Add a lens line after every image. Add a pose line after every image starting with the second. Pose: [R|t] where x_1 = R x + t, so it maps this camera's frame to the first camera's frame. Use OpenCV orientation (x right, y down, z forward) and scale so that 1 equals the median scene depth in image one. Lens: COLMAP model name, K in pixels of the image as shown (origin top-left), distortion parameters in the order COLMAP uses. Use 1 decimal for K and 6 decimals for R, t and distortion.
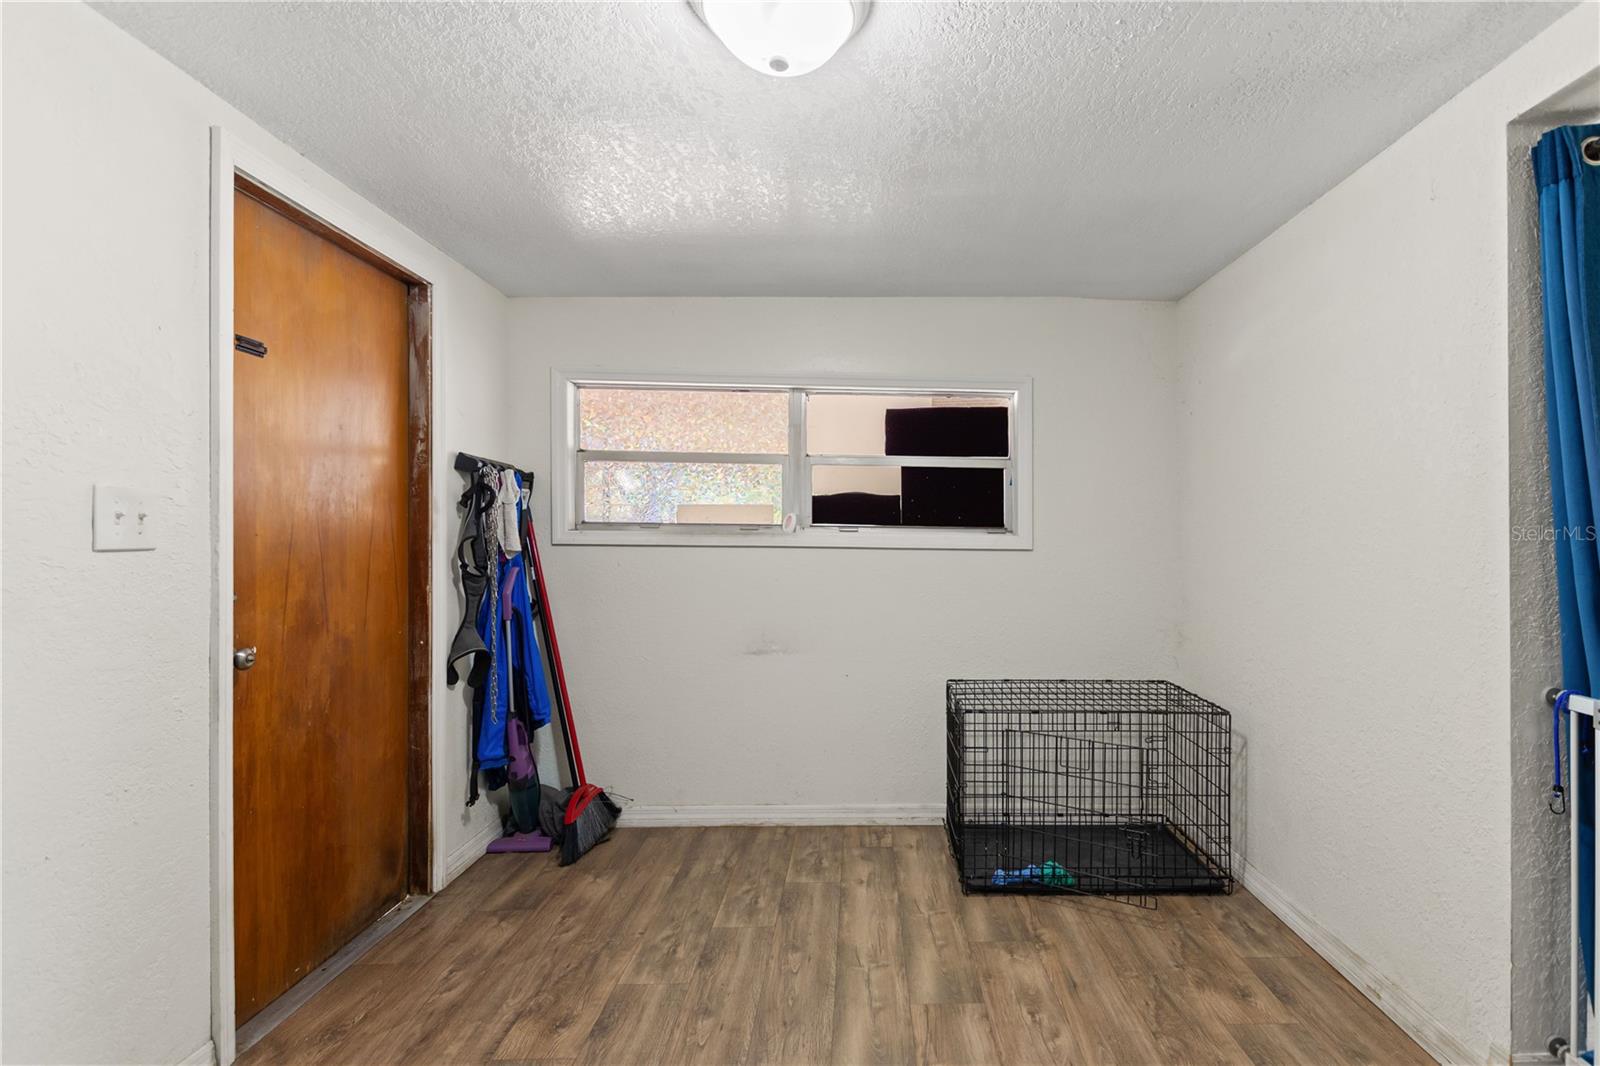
lens RADIAL K [[765.1, 0, 800.0], [0, 765.1, 533.0], [0, 0, 1]] dist [-0.023927, 0.000321]
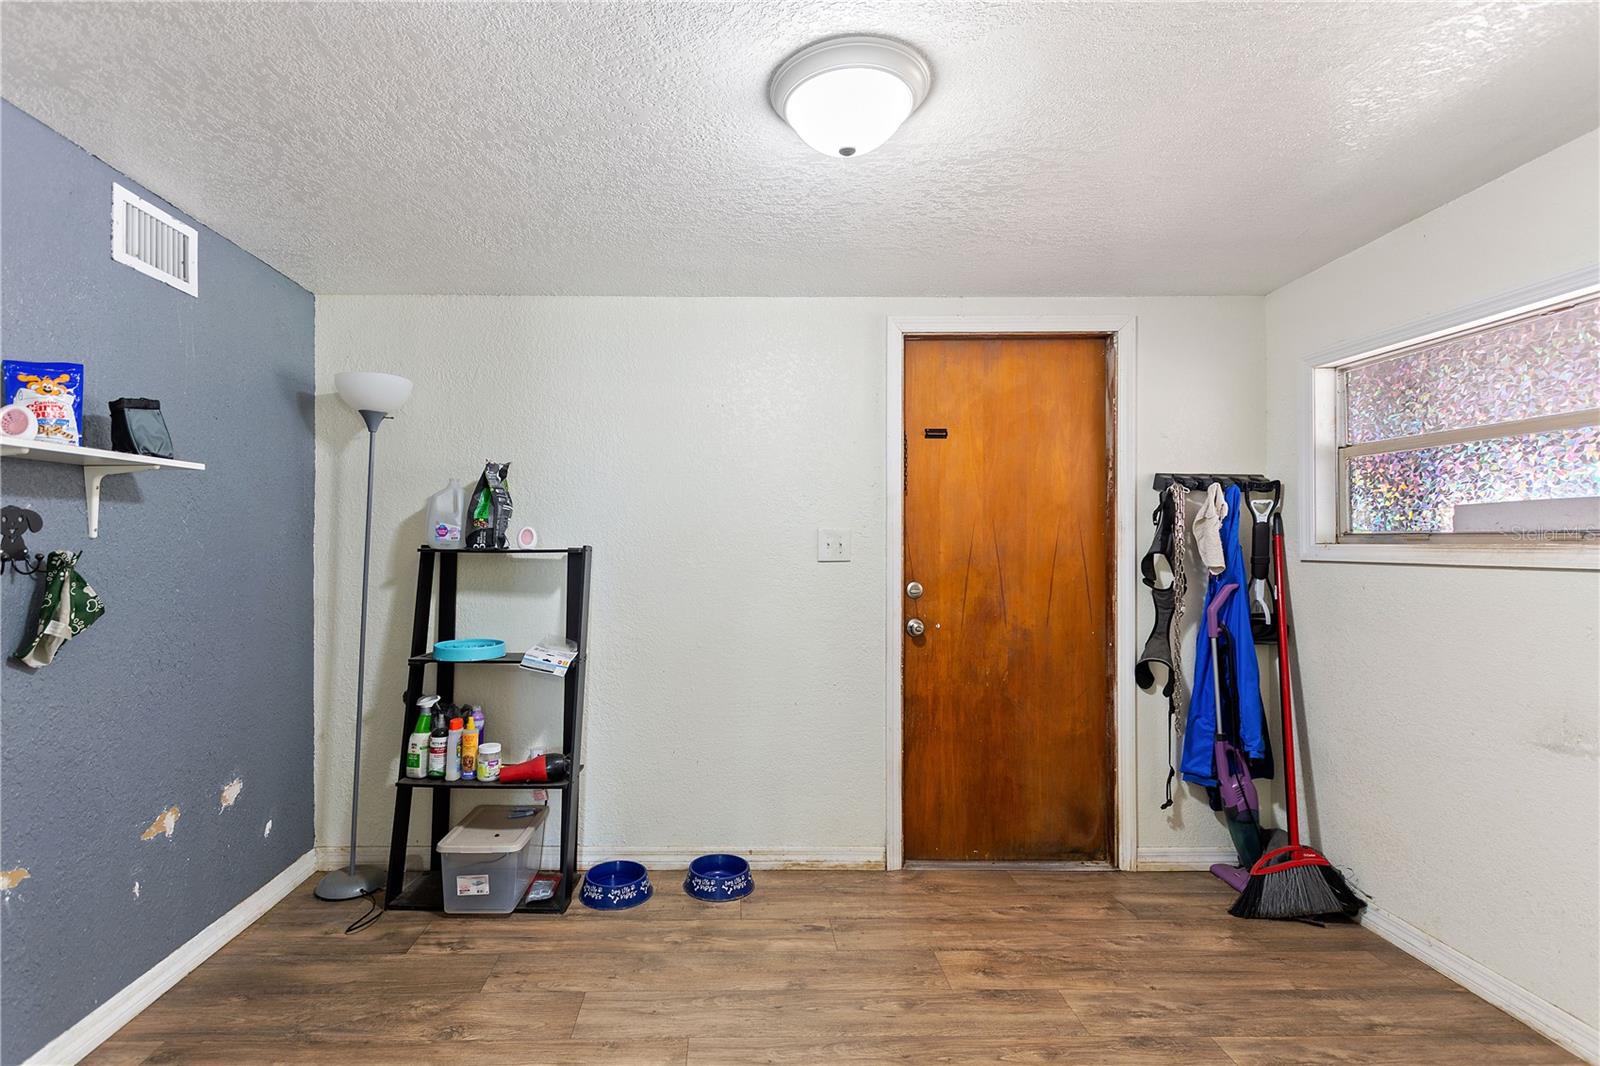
lens RADIAL K [[728.6, 0, 805.7], [0, 728.6, 534.6], [0, 0, 1]] dist [-0.024819, 0.000442]
pose [[0.038203, -0.023216, -0.999000, 0.614384], [0.009249, 0.999695, -0.022878, -0.001591], [0.999227, -0.008366, 0.038406, 0.524299]]
